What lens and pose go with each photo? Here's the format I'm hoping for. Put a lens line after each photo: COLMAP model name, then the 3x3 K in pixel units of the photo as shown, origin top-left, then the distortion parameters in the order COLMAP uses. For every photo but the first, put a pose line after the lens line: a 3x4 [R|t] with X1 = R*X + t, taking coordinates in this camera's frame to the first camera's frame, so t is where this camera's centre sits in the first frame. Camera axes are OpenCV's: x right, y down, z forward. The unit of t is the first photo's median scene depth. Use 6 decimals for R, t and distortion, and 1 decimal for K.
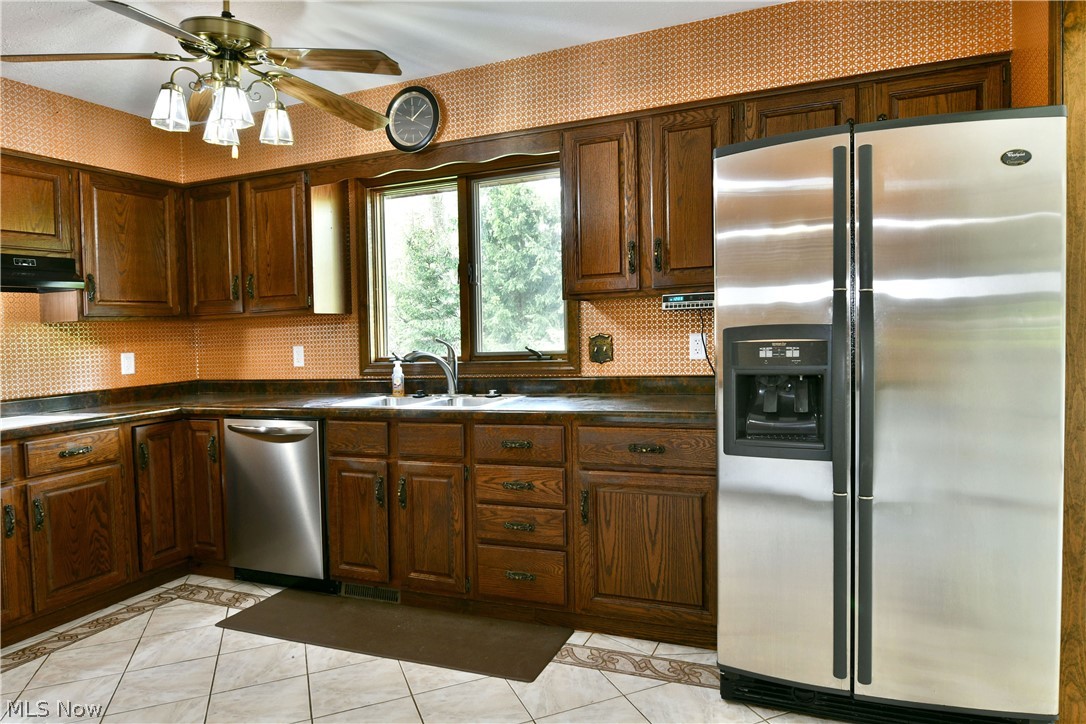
lens RADIAL K [[707.0, 0, 543.0], [0, 707.0, 362.0], [0, 0, 1]] dist [-0.005329, -0.021123]
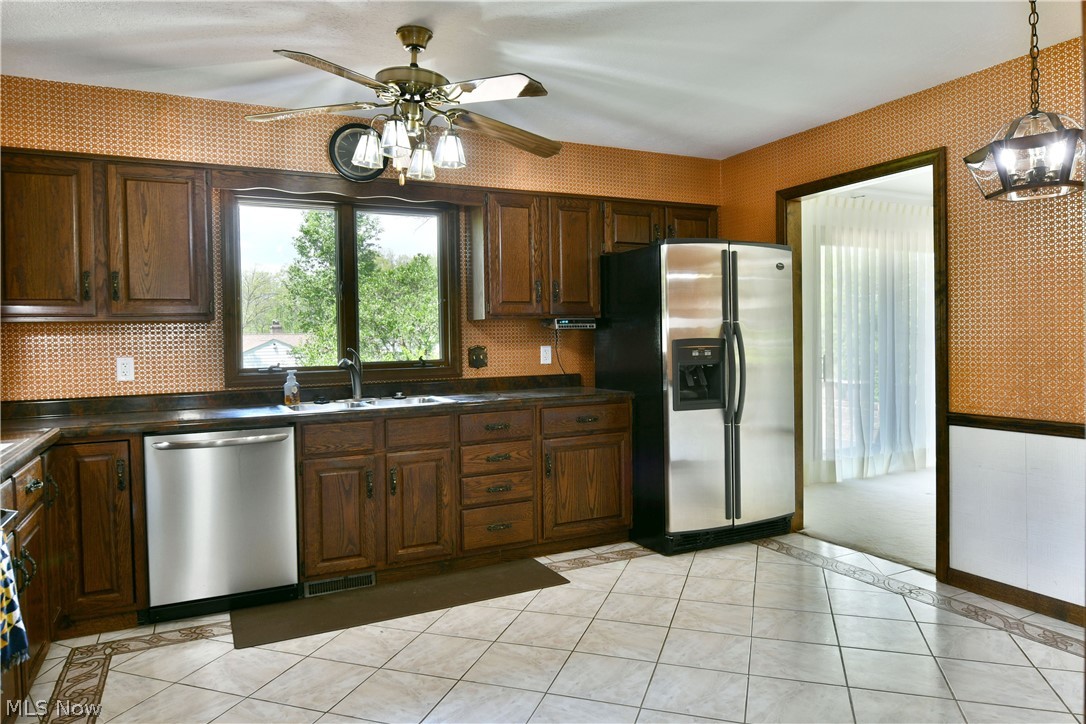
lens RADIAL K [[707.0, 0, 543.0], [0, 707.0, 362.0], [0, 0, 1]] dist [-0.005329, -0.021123]
pose [[0.647756, -0.002195, 0.761845, -0.951707], [0.032033, 0.999190, -0.024358, 0.029585], [-0.761174, 0.040182, 0.647301, 0.071404]]
